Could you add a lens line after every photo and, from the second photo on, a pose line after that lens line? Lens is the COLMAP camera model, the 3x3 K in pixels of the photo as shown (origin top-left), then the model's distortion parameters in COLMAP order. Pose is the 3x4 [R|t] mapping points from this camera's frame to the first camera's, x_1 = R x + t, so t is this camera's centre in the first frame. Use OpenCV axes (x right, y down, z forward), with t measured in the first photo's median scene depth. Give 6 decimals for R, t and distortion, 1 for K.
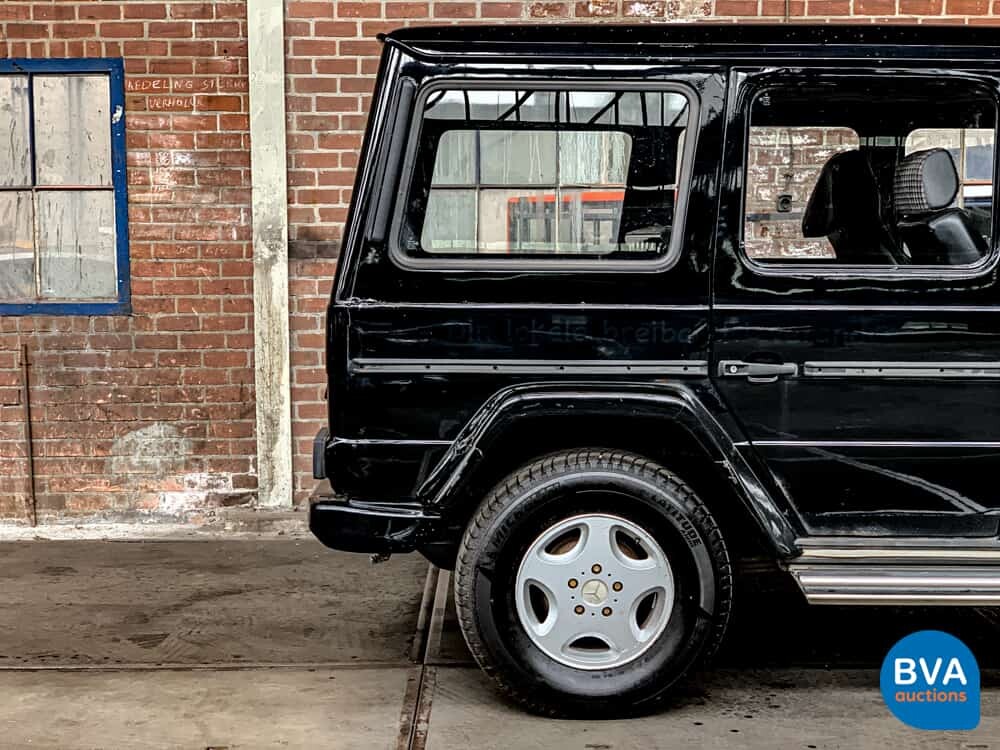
lens RADIAL K [[1473.7, 0, 510.2], [0, 1473.7, 383.5], [0, 0, 1]] dist [0.189115, -0.766982]
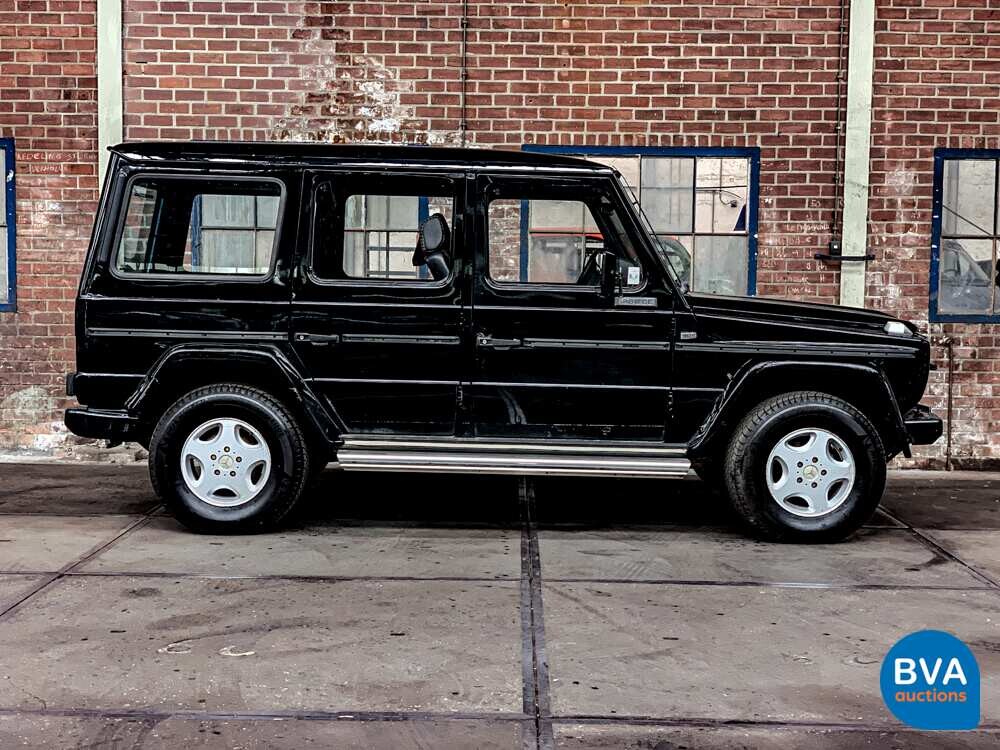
lens RADIAL K [[1473.7, 0, 510.2], [0, 1473.7, 383.5], [0, 0, 1]] dist [0.189115, -0.766982]
pose [[0.999811, 0.016654, -0.009997, 0.248838], [-0.016850, 0.999660, -0.019893, 0.045733], [0.009662, 0.020057, 0.999752, -0.465021]]
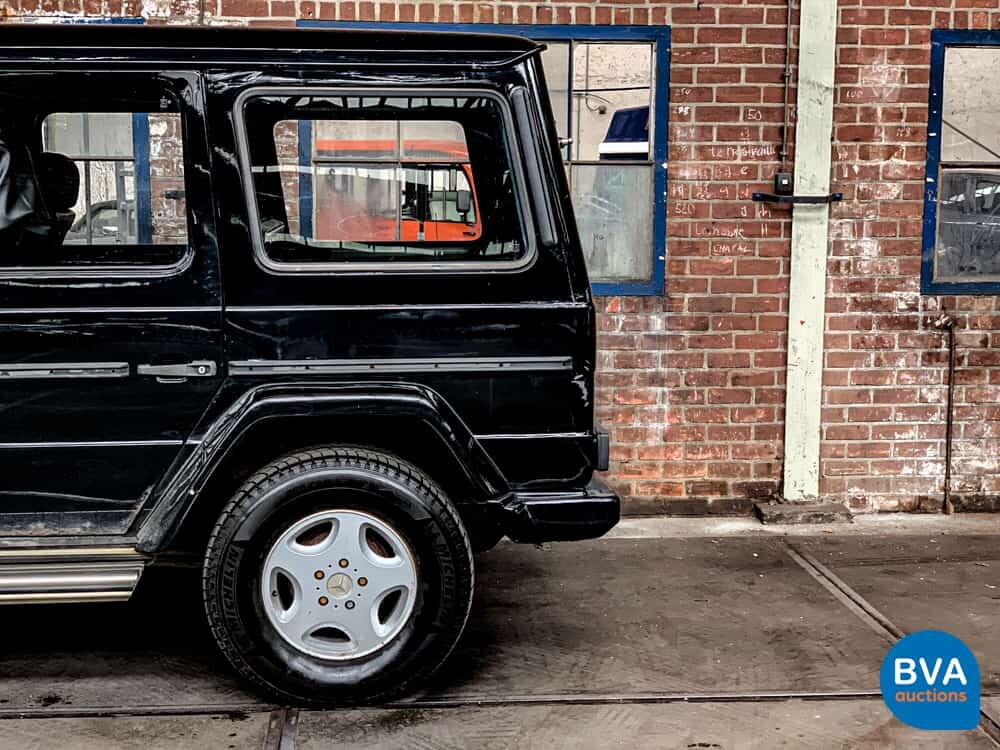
lens RADIAL K [[1473.7, 0, 510.2], [0, 1473.7, 383.5], [0, 0, 1]] dist [0.189115, -0.766982]
pose [[0.995672, -0.003219, 0.092883, 0.287094], [-0.000912, 0.999013, 0.044401, -0.035788], [-0.092934, -0.044293, 0.994687, 0.057362]]
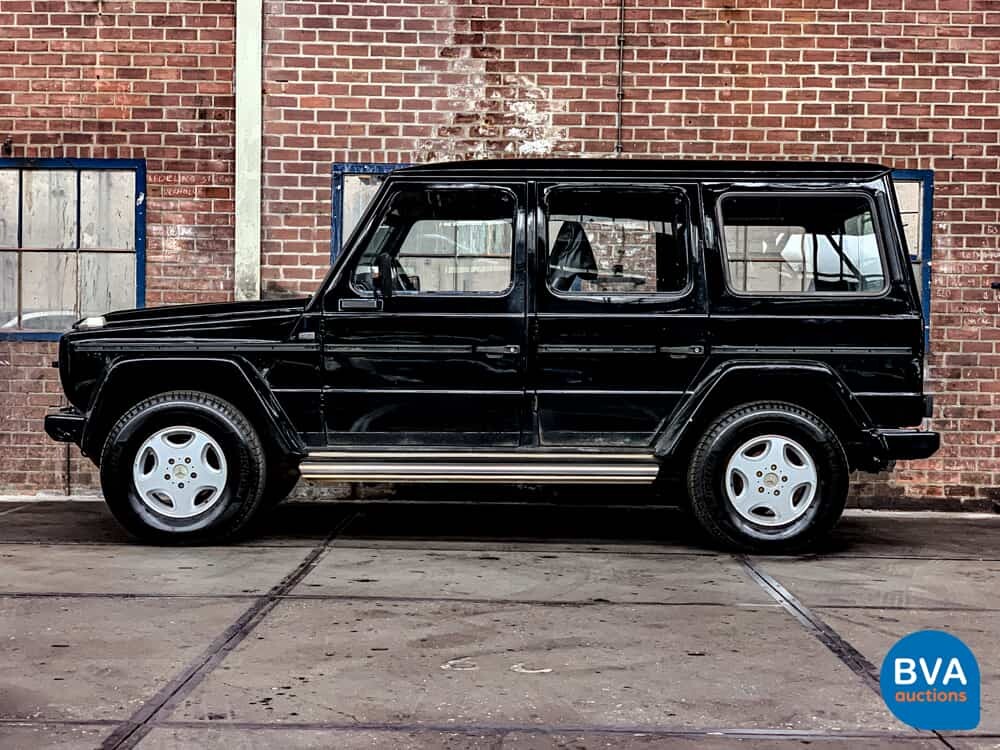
lens RADIAL K [[1473.7, 0, 510.2], [0, 1473.7, 383.5], [0, 0, 1]] dist [0.189115, -0.766982]
pose [[0.999814, 0.018775, -0.004431, 0.092211], [-0.019052, 0.997077, -0.073985, 0.088319], [0.003029, 0.074056, 0.997249, -0.377020]]
